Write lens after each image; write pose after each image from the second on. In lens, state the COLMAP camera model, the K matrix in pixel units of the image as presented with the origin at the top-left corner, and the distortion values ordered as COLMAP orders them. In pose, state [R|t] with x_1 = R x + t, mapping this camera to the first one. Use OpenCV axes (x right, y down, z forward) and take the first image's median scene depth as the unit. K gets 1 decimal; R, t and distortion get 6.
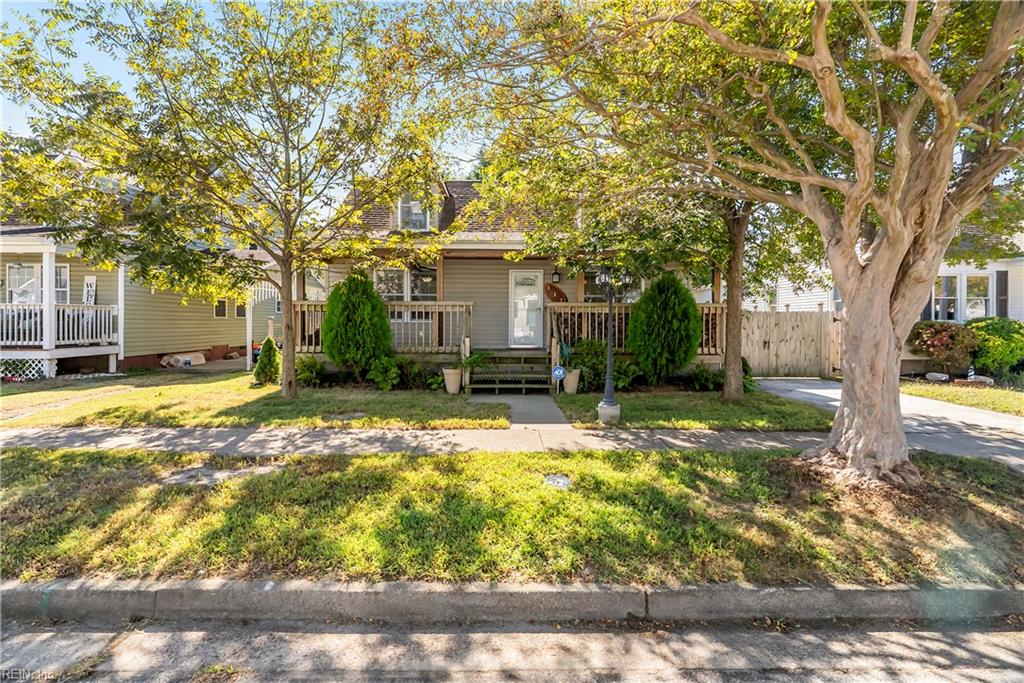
lens RADIAL K [[465.3, 0, 515.3], [0, 465.3, 322.7], [0, 0, 1]] dist [-0.008207, 0.002214]
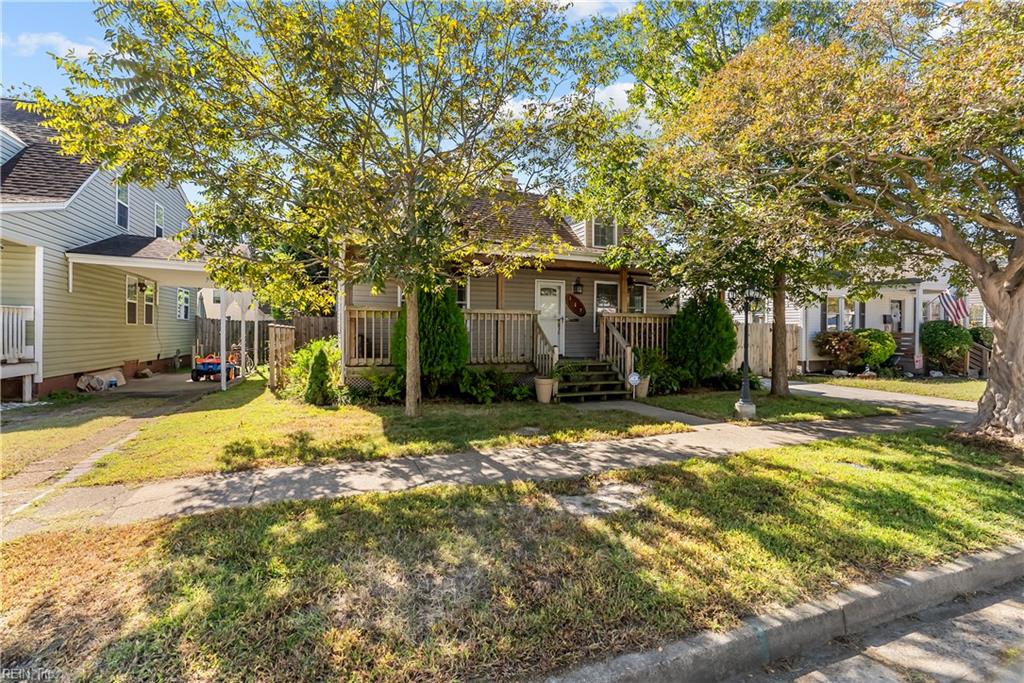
lens RADIAL K [[465.3, 0, 513.1], [0, 465.3, 340.1], [0, 0, 1]] dist [-0.008207, 0.002214]
pose [[0.935820, -0.004453, 0.352451, -0.475245], [-0.002107, 0.999832, 0.018227, 0.000178], [-0.352473, -0.017800, 0.935653, 0.092314]]
